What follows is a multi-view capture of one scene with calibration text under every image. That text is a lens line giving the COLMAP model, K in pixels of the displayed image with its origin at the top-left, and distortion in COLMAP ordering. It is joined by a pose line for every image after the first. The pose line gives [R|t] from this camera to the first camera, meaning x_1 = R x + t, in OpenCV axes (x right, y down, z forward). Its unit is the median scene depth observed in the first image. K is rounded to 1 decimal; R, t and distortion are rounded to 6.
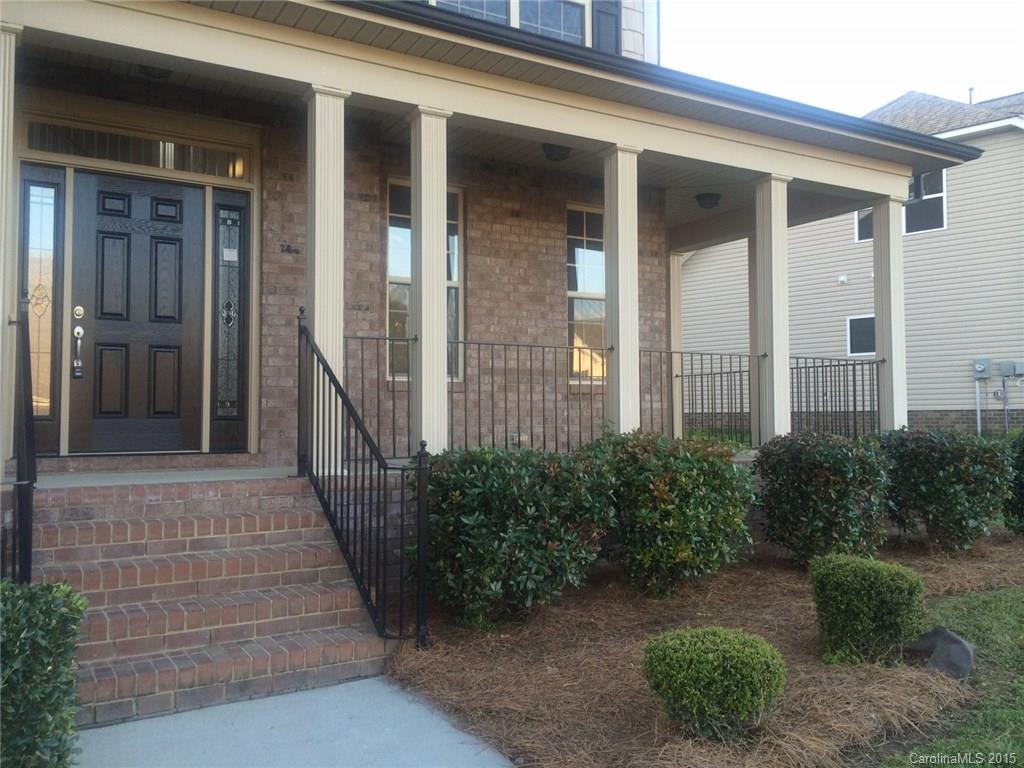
lens RADIAL K [[874.0, 0, 512.0], [0, 874.0, 384.0], [0, 0, 1]] dist [0.010686, 0.003861]
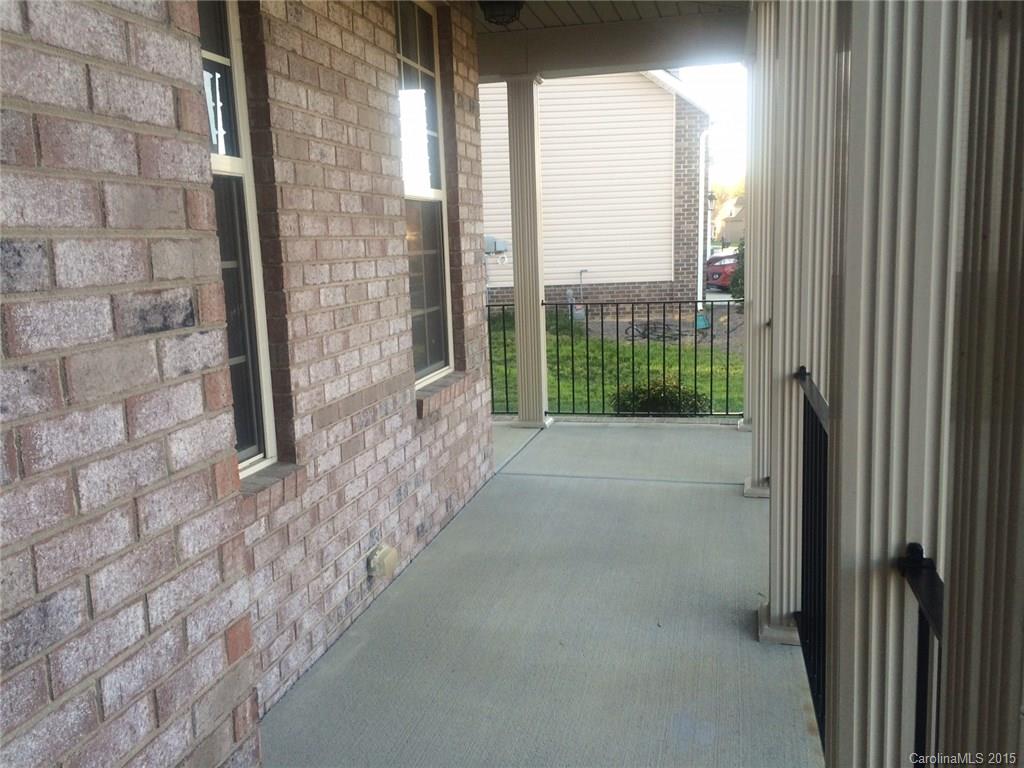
lens RADIAL K [[874.0, 0, 512.0], [0, 874.0, 384.0], [0, 0, 1]] dist [0.010686, 0.003861]
pose [[0.692287, -0.128444, 0.710100, -0.282287], [-0.007286, 0.982737, 0.184863, -0.117988], [-0.721586, -0.133152, 0.679400, 0.861600]]
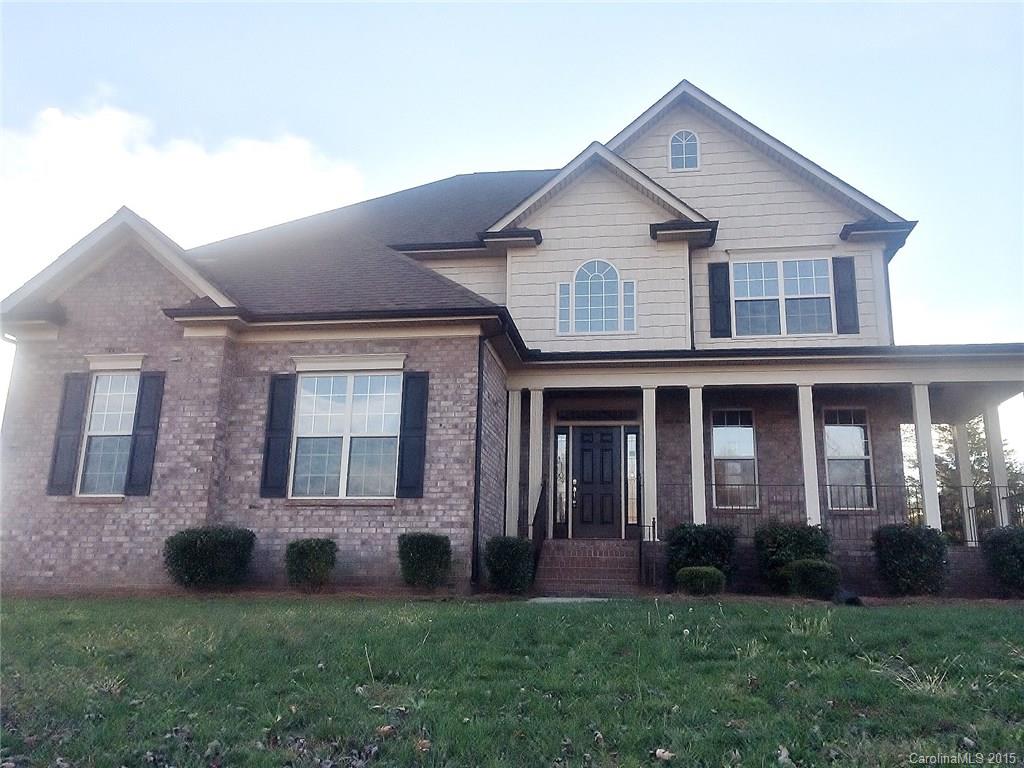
lens RADIAL K [[874.0, 0, 512.0], [0, 874.0, 384.0], [0, 0, 1]] dist [0.010686, 0.003861]
pose [[0.772921, -0.130276, -0.620984, 0.909388], [0.001760, 0.979131, -0.203221, 0.144516], [0.634500, 0.155981, 0.757021, -1.002972]]
